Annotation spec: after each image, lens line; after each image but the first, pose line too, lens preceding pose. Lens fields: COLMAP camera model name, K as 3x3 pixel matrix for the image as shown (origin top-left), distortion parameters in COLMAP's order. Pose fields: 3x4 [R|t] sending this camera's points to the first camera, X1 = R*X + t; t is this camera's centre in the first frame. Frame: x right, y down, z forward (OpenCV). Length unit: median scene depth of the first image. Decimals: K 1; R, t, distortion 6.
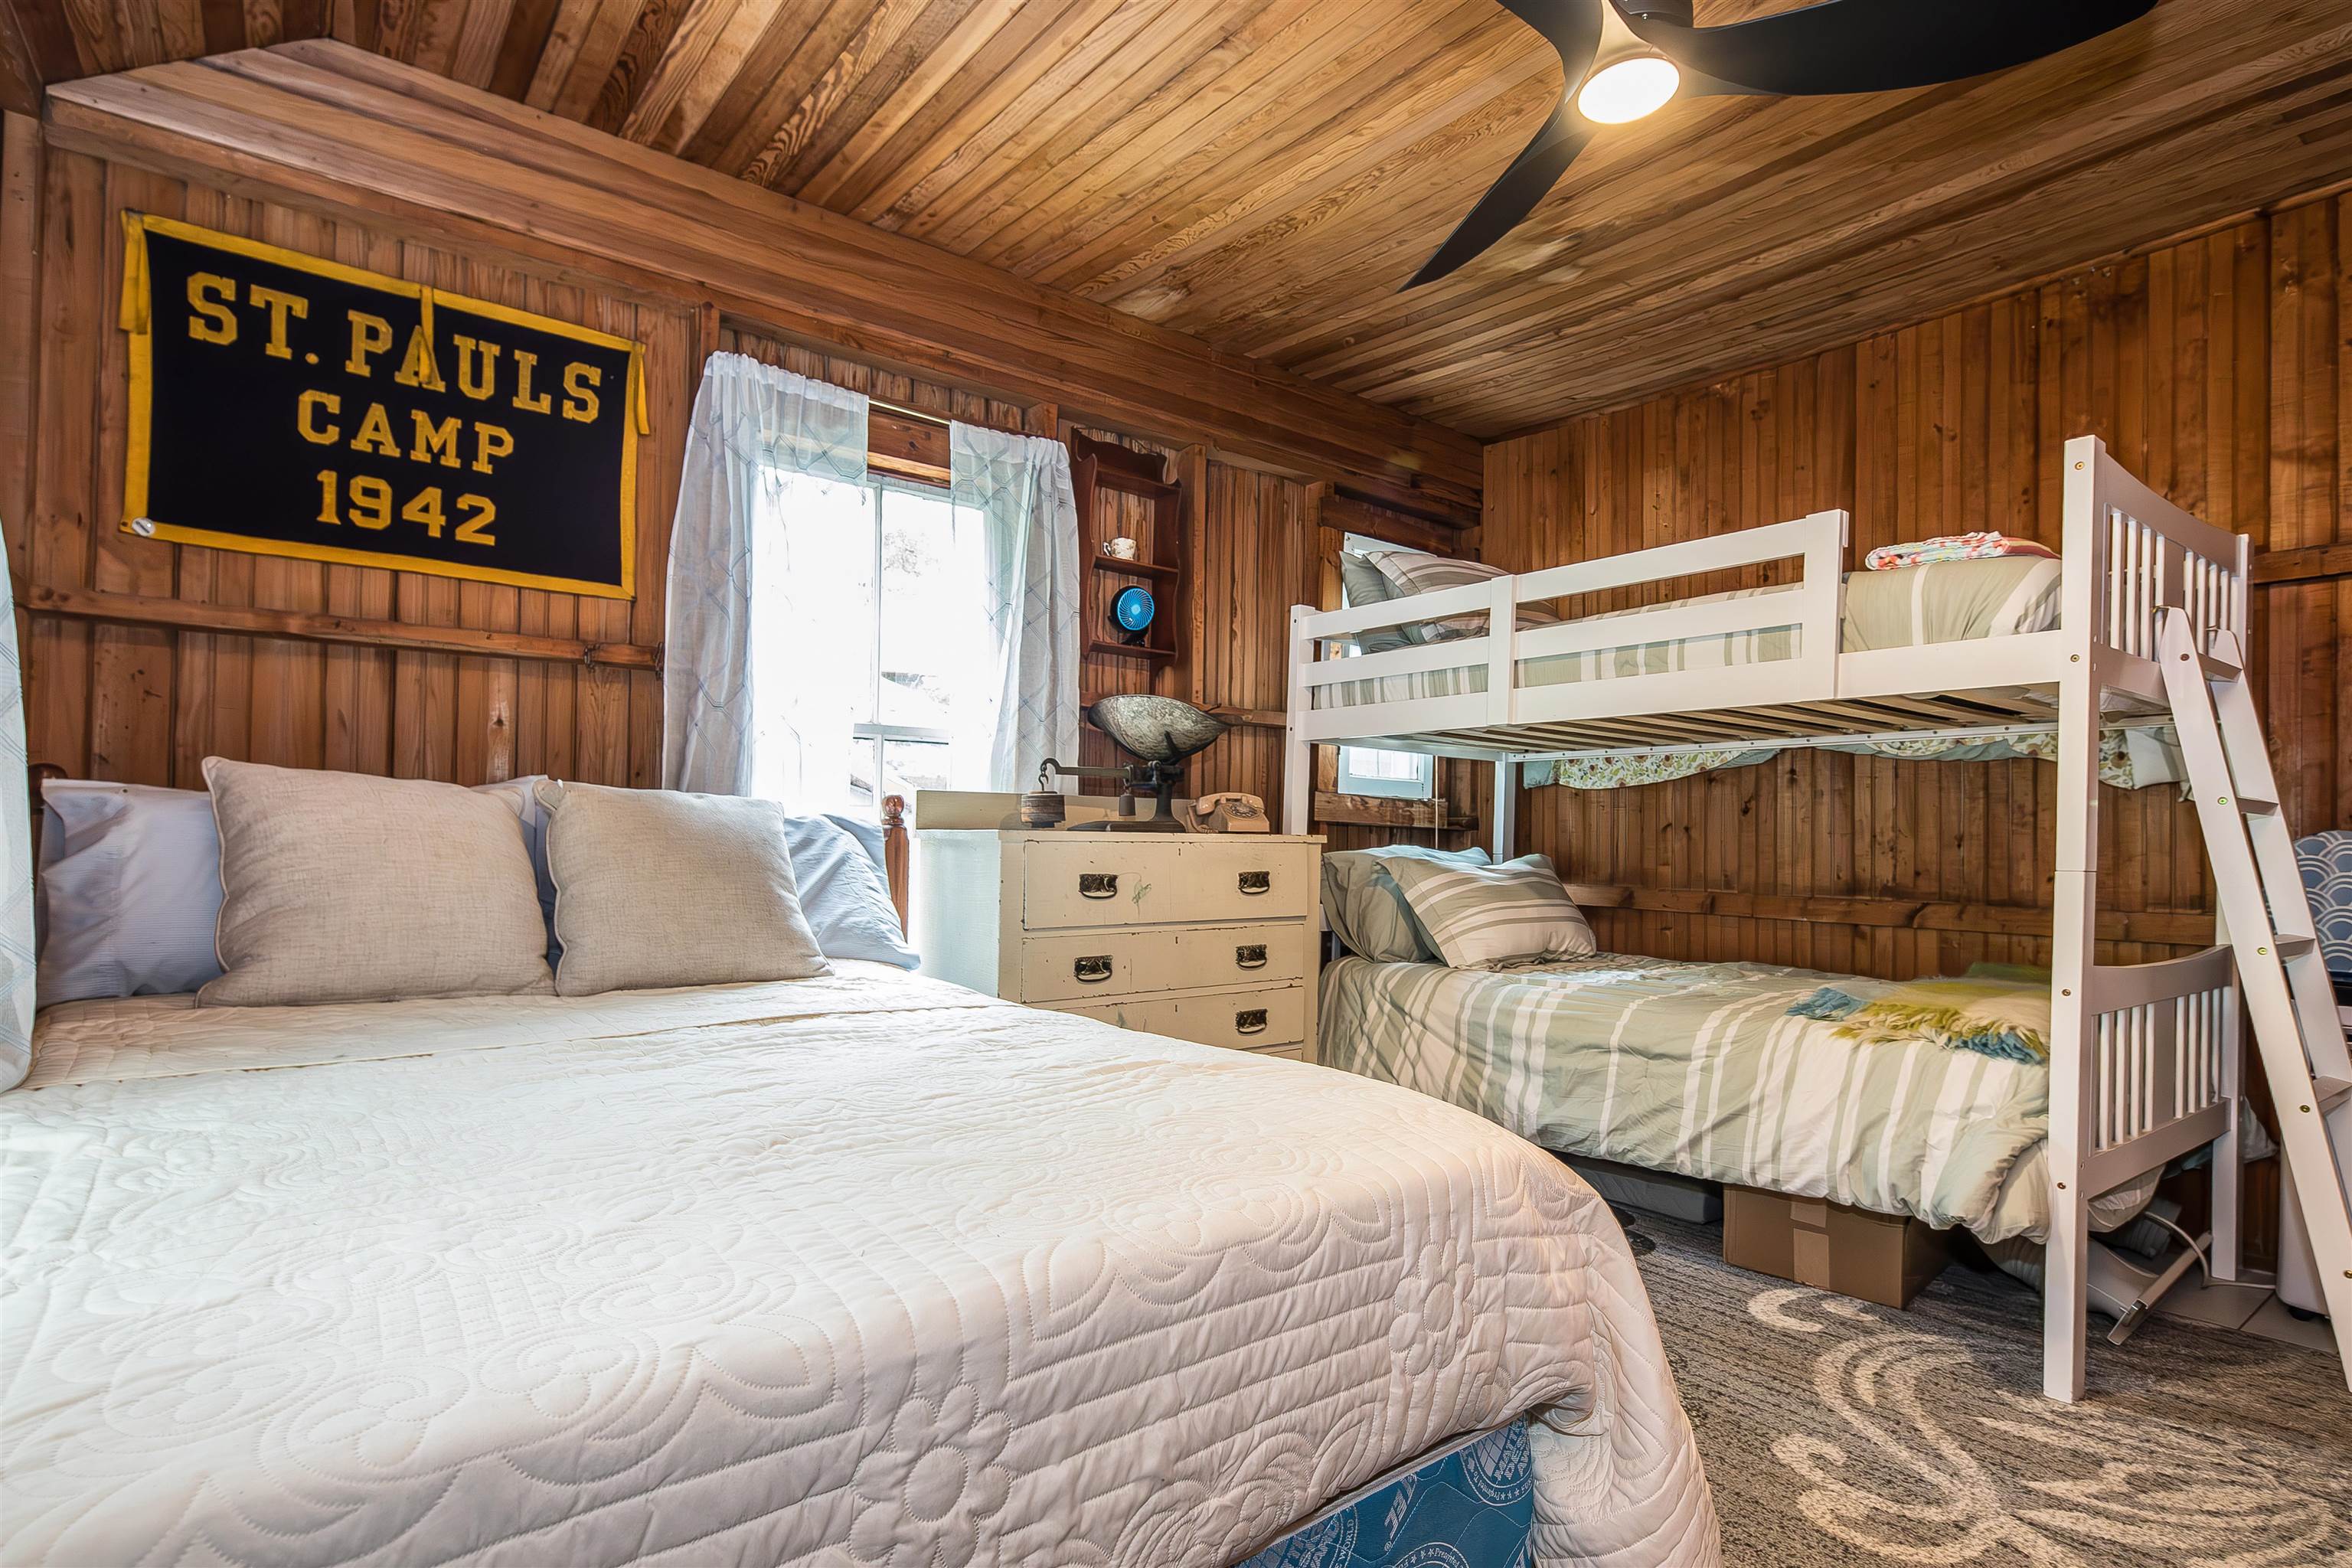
lens RADIAL K [[1206.2, 0, 1192.0], [0, 1206.2, 824.1], [0, 0, 1]] dist [0.008991, 0.000207]
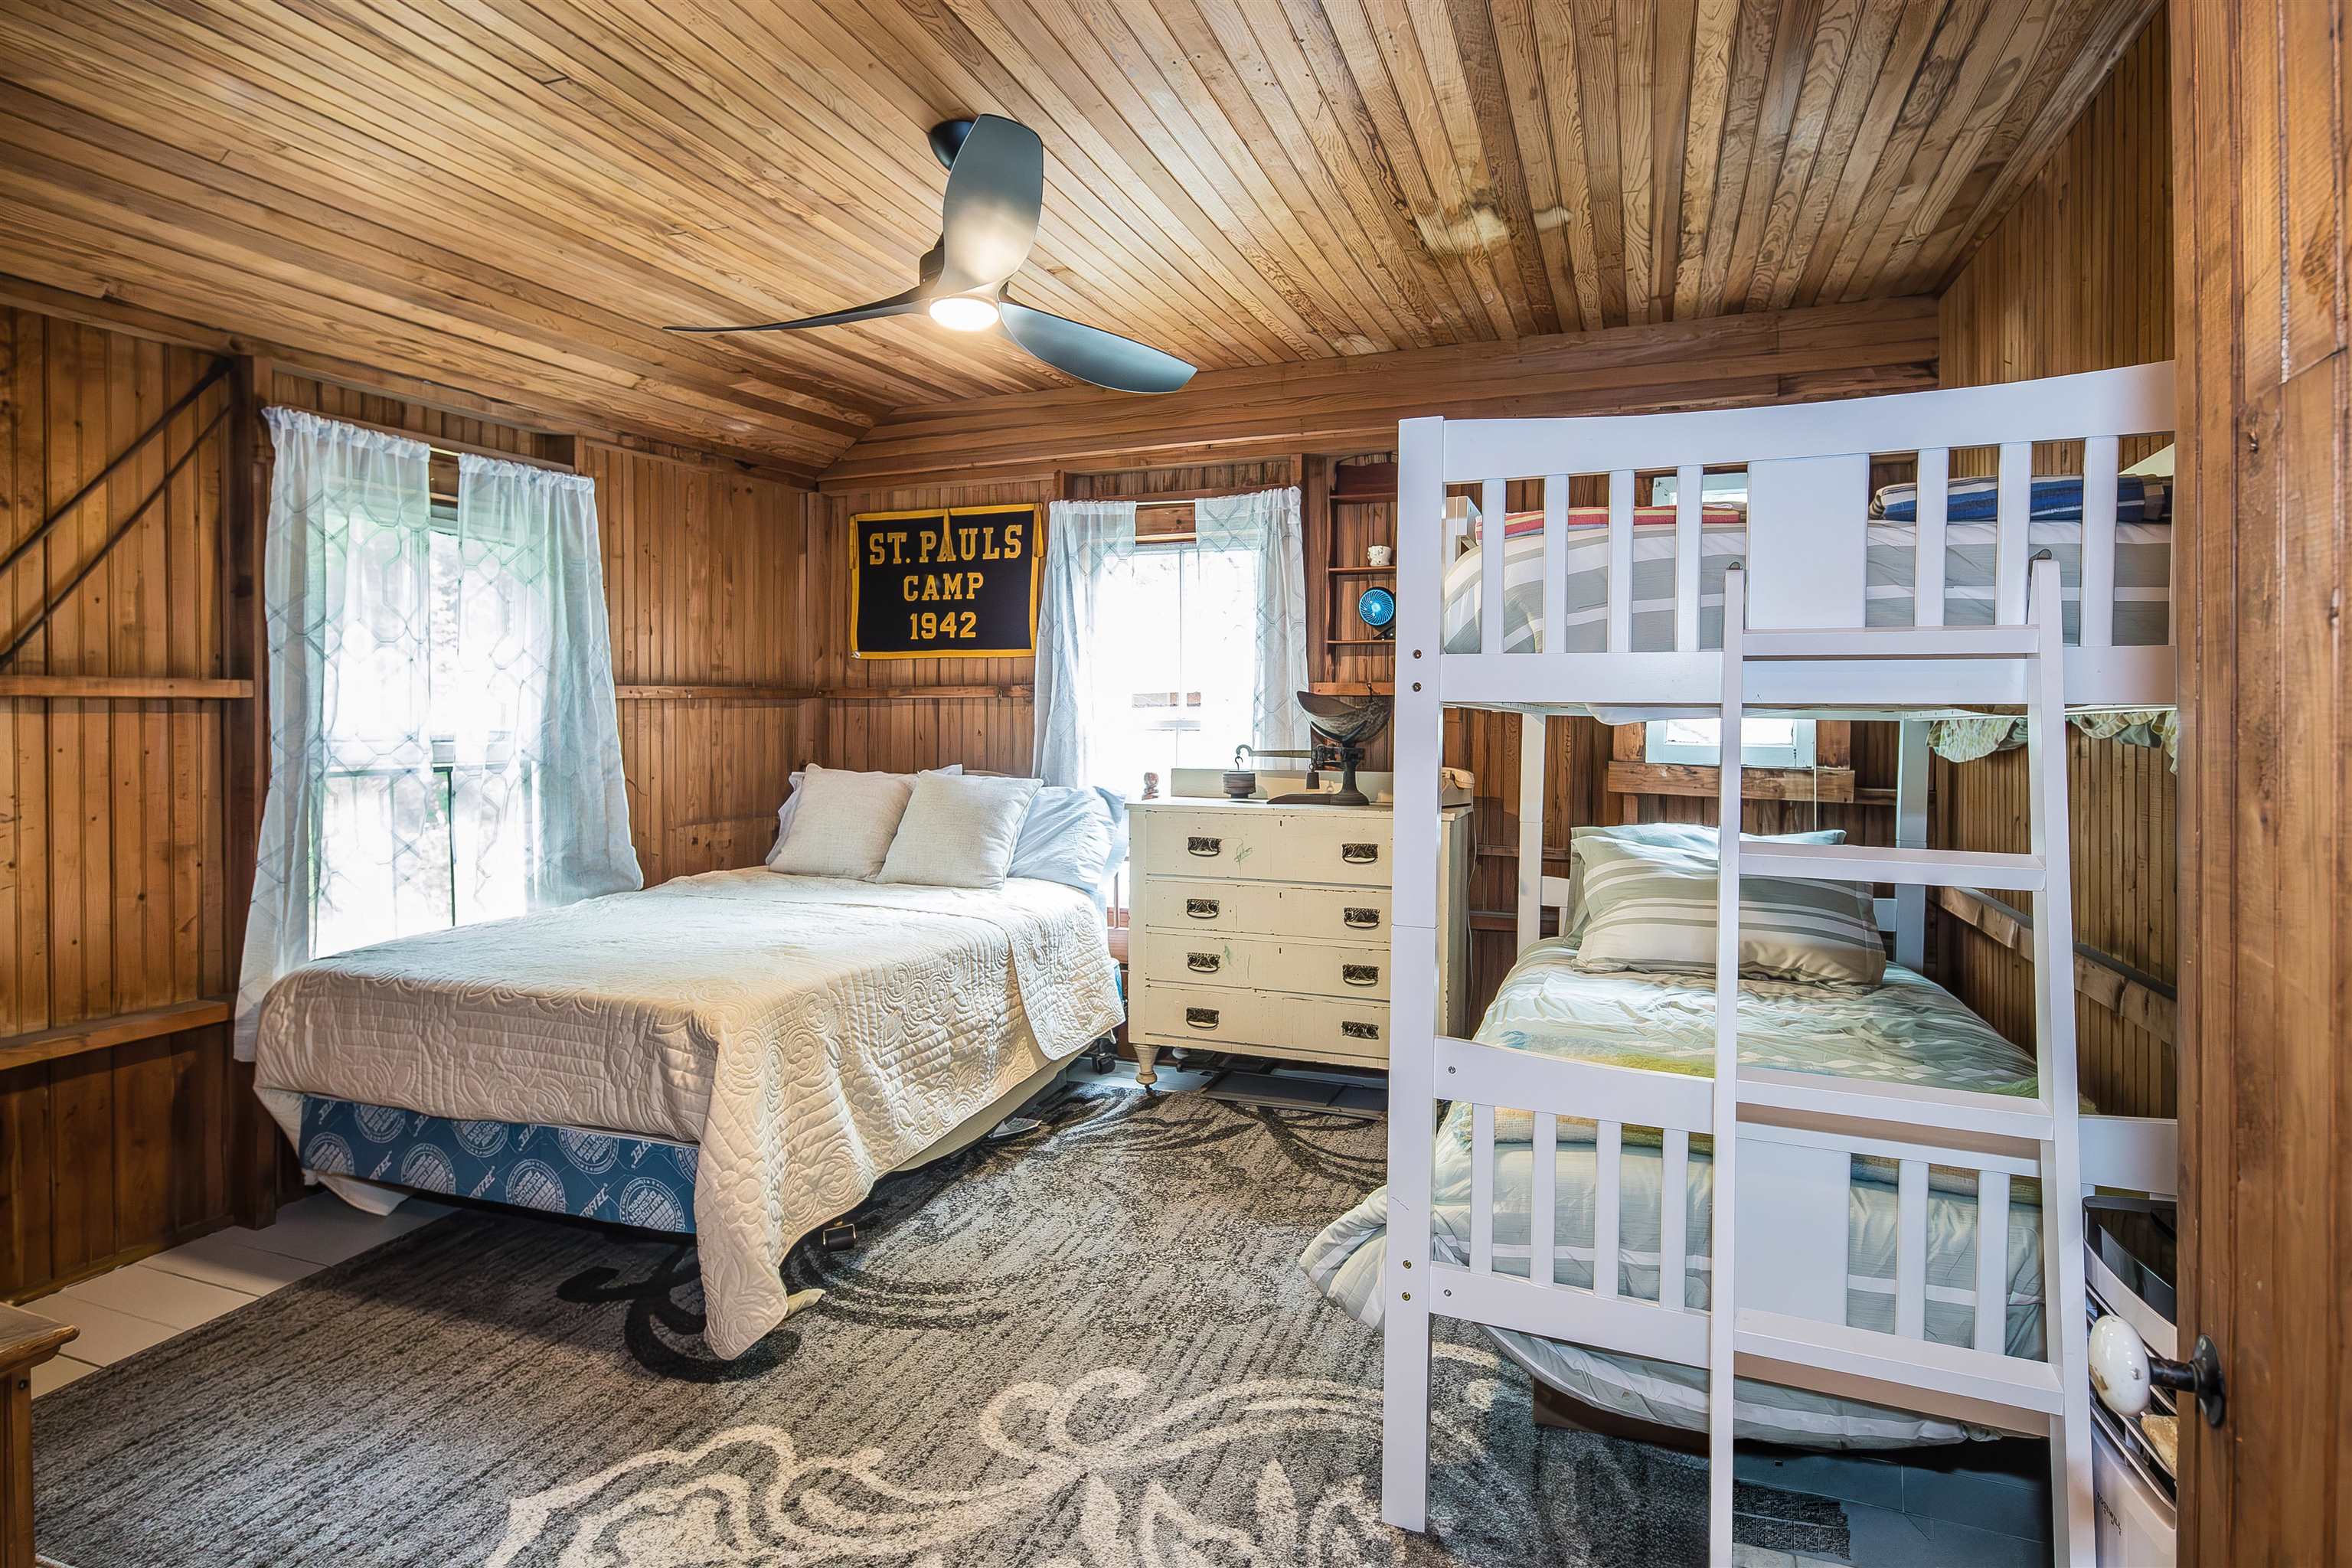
lens RADIAL K [[1206.2, 0, 1179.8], [0, 1206.2, 733.9], [0, 0, 1]] dist [0.008991, 0.000207]
pose [[0.490736, -0.003327, -0.871302, 1.204076], [0.011586, 0.999929, 0.002707, -0.086165], [0.871232, -0.011424, 0.490739, 0.375212]]
